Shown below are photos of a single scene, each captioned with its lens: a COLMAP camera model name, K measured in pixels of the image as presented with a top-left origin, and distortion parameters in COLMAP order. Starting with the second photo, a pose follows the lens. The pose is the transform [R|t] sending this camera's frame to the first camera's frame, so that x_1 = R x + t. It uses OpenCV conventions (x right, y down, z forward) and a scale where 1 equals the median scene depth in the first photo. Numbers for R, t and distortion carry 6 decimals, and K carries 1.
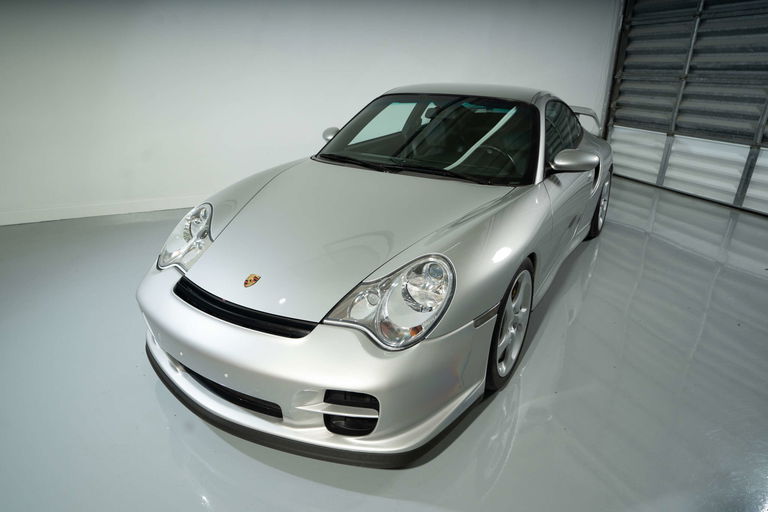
lens RADIAL K [[480.7, 0, 384.0], [0, 480.7, 256.0], [0, 0, 1]] dist [0.004222, 0.027588]
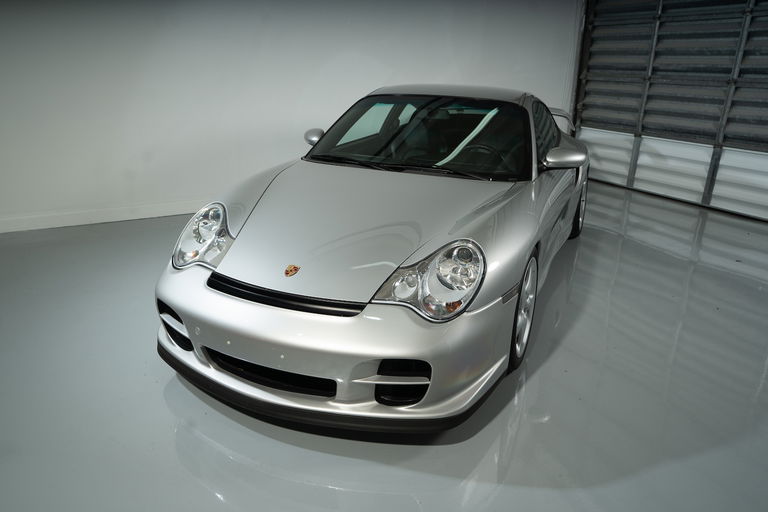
lens RADIAL K [[572.1, 0, 384.0], [0, 572.1, 256.0], [0, 0, 1]] dist [0.054985, 0.002860]
pose [[0.991037, -0.031489, 0.129825, -0.095352], [0.037680, 0.998253, -0.045508, 0.033766], [-0.128165, 0.049992, 0.990492, -0.107590]]
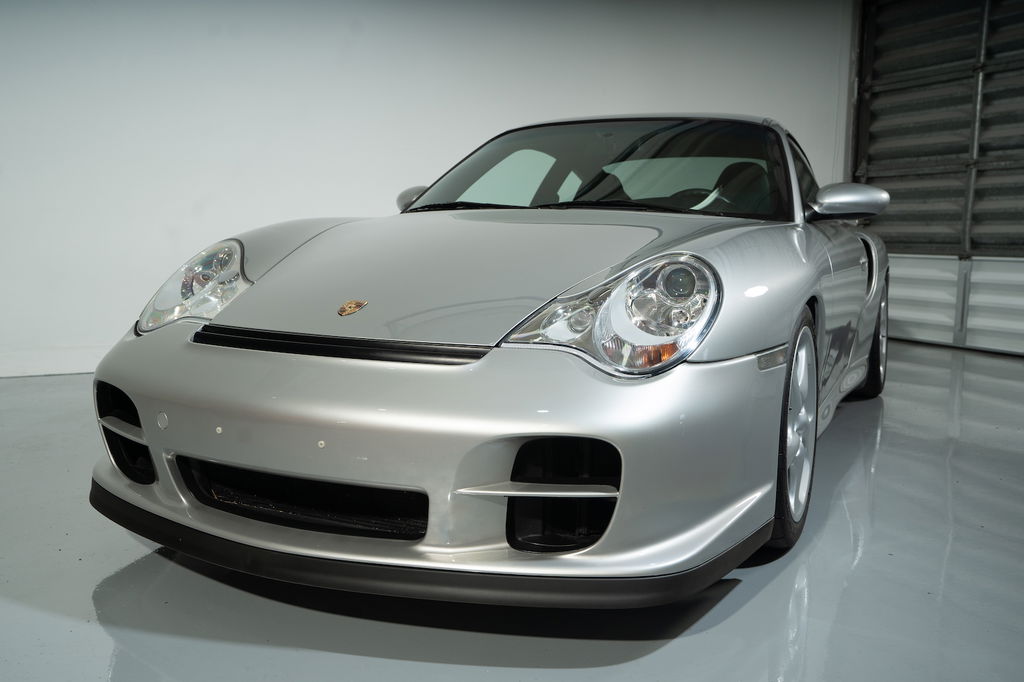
lens RADIAL K [[930.2, 0, 518.7], [0, 930.2, 337.4], [0, 0, 1]] dist [0.102615, 0.004556]
pose [[0.993661, -0.002832, 0.112384, -0.082614], [0.033019, 0.962942, -0.267681, 0.152084], [-0.107461, 0.269695, 0.956931, -0.015836]]
